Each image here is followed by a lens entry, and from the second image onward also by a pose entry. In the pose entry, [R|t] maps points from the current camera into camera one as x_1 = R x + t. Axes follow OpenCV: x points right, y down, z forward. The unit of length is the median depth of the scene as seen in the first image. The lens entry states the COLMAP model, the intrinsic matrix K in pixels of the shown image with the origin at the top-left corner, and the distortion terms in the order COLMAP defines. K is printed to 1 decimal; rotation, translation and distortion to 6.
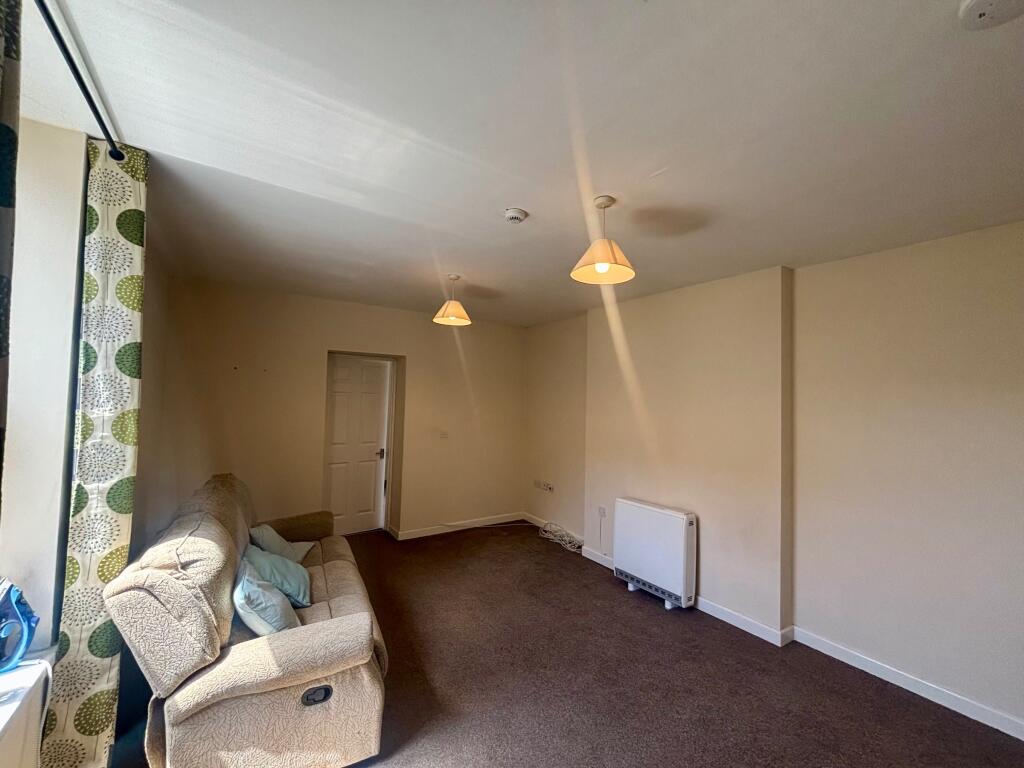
lens RADIAL K [[413.9, 0, 512.0], [0, 413.9, 384.0], [0, 0, 1]] dist [-0.001842, 0.000033]
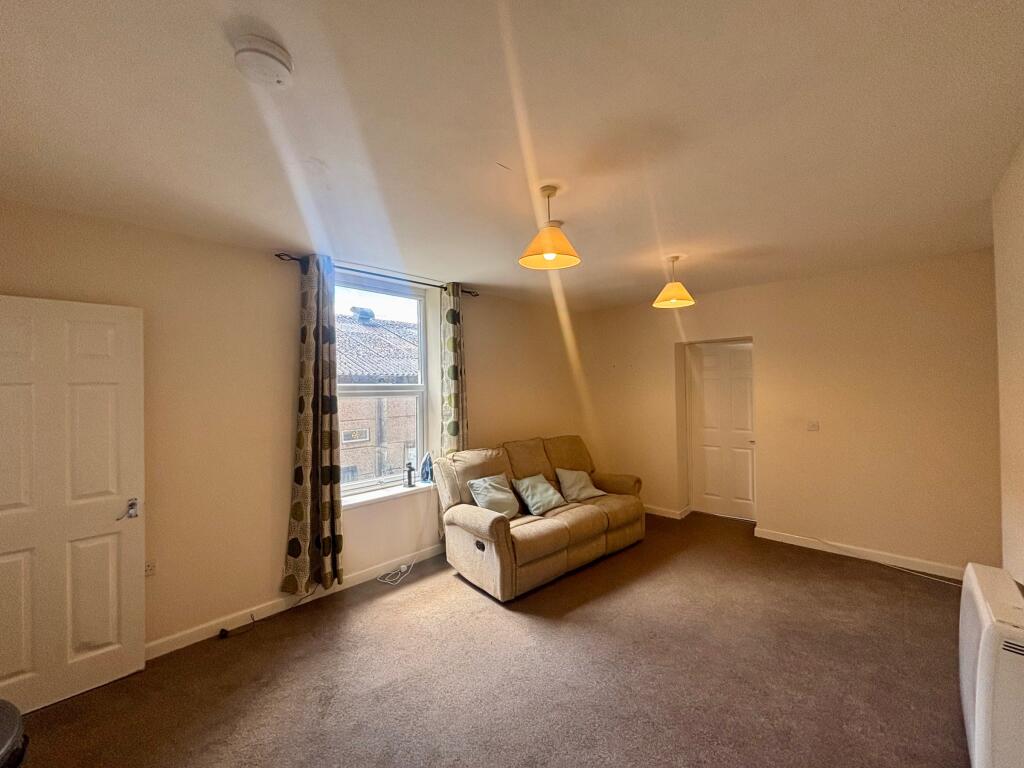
lens RADIAL K [[414.0, 0, 512.0], [0, 414.0, 384.0], [0, 0, 1]] dist [-0.000468, -0.000133]
pose [[0.215644, -0.033002, -0.975914, 1.105281], [0.055504, 0.998227, -0.021492, 0.059447], [0.974893, -0.049532, 0.217093, 0.605173]]
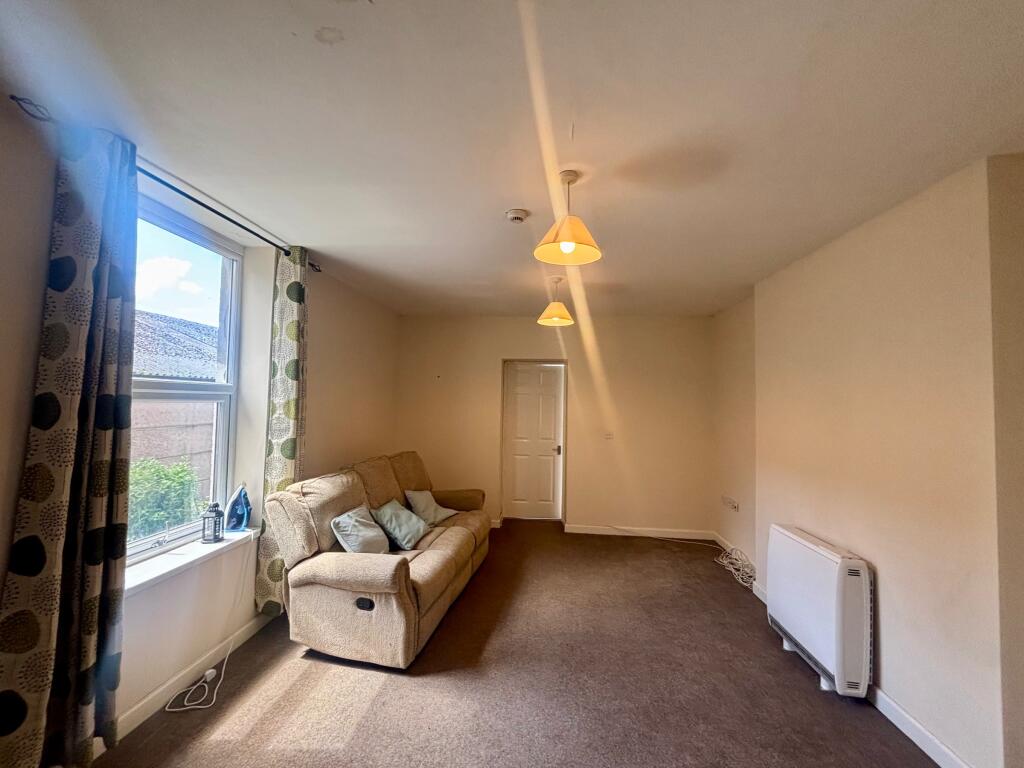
lens RADIAL K [[418.4, 0, 512.0], [0, 418.4, 384.0], [0, 0, 1]] dist [-0.005974, 0.000029]
pose [[0.776285, -0.031940, -0.629572, 0.646273], [0.020616, 0.999468, -0.025285, 0.047292], [0.630045, 0.006649, 0.776530, 0.169917]]
